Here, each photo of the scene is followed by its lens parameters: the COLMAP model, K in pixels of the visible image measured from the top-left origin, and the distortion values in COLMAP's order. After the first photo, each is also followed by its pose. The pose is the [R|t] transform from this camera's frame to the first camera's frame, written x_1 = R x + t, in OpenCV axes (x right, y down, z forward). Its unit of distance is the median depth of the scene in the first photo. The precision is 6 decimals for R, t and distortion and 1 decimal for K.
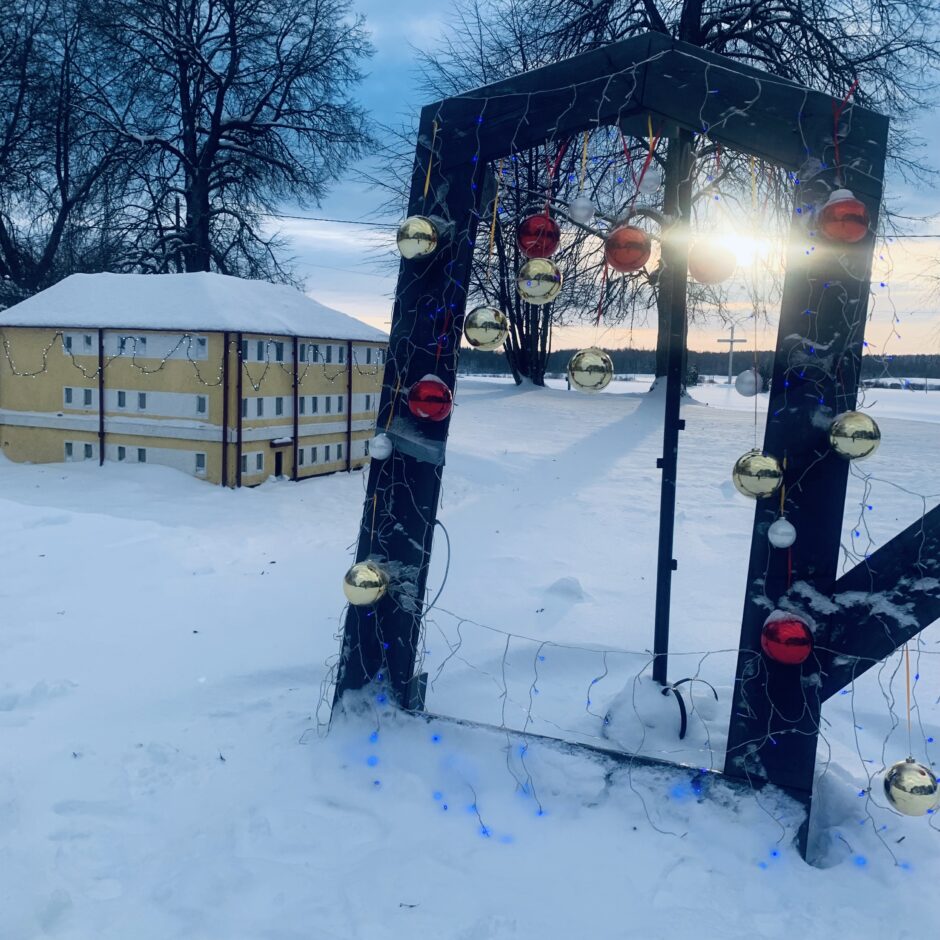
lens RADIAL K [[925.3, 0, 483.6], [0, 925.3, 454.7], [0, 0, 1]] dist [0.126829, -0.290784]
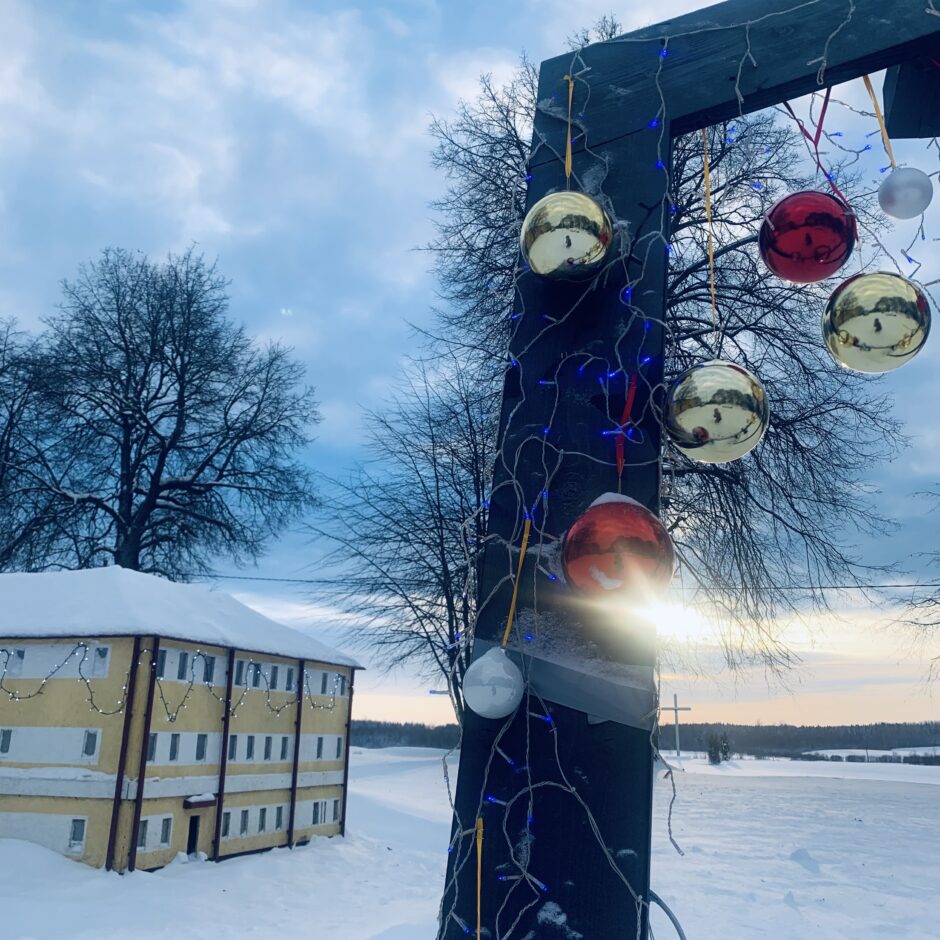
lens RADIAL K [[940.4, 0, 474.4], [0, 940.4, 470.0], [0, 0, 1]] dist [0.093315, -0.215262]
pose [[0.998111, 0.002630, 0.061381, -0.016857], [0.020074, 0.930289, -0.366279, 0.006188], [-0.058065, 0.366819, 0.928478, 0.070551]]
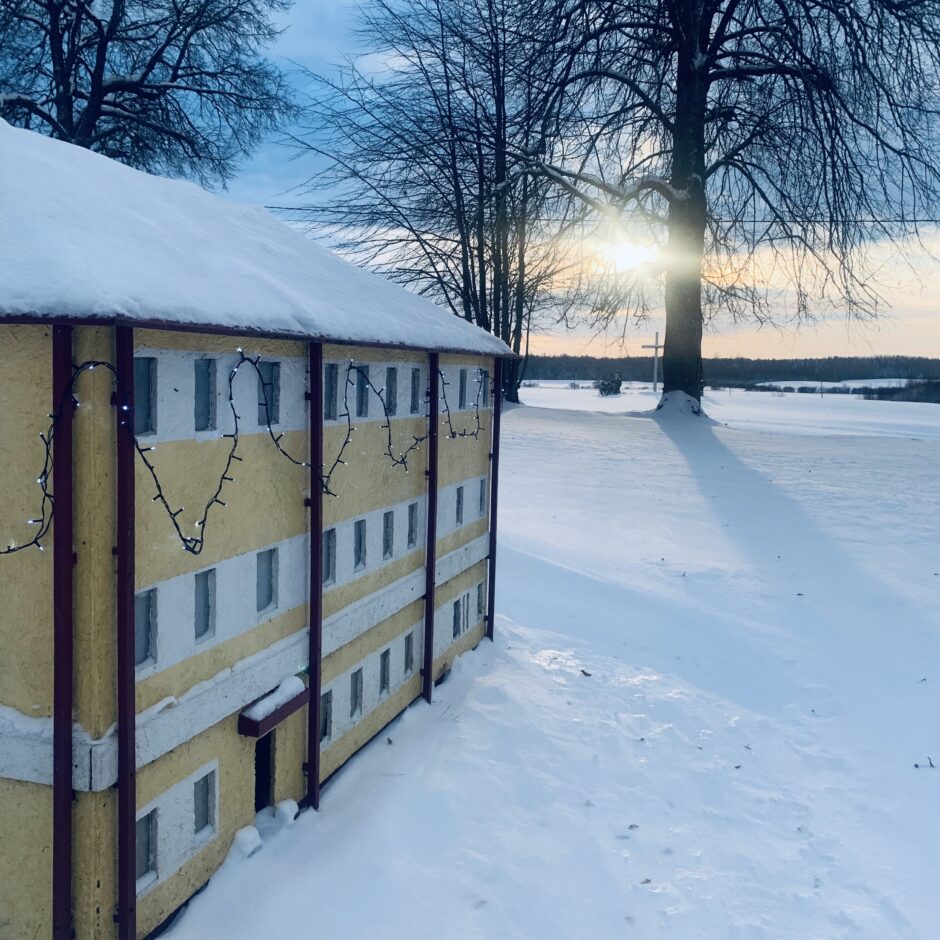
lens RADIAL K [[930.9, 0, 470.0], [0, 930.9, 456.4], [0, 0, 1]] dist [0.082443, -0.127850]
pose [[0.995909, -0.015978, 0.088934, -0.054054], [0.016456, 0.999854, -0.004636, -0.026164], [-0.088847, 0.006080, 0.996027, 0.208935]]
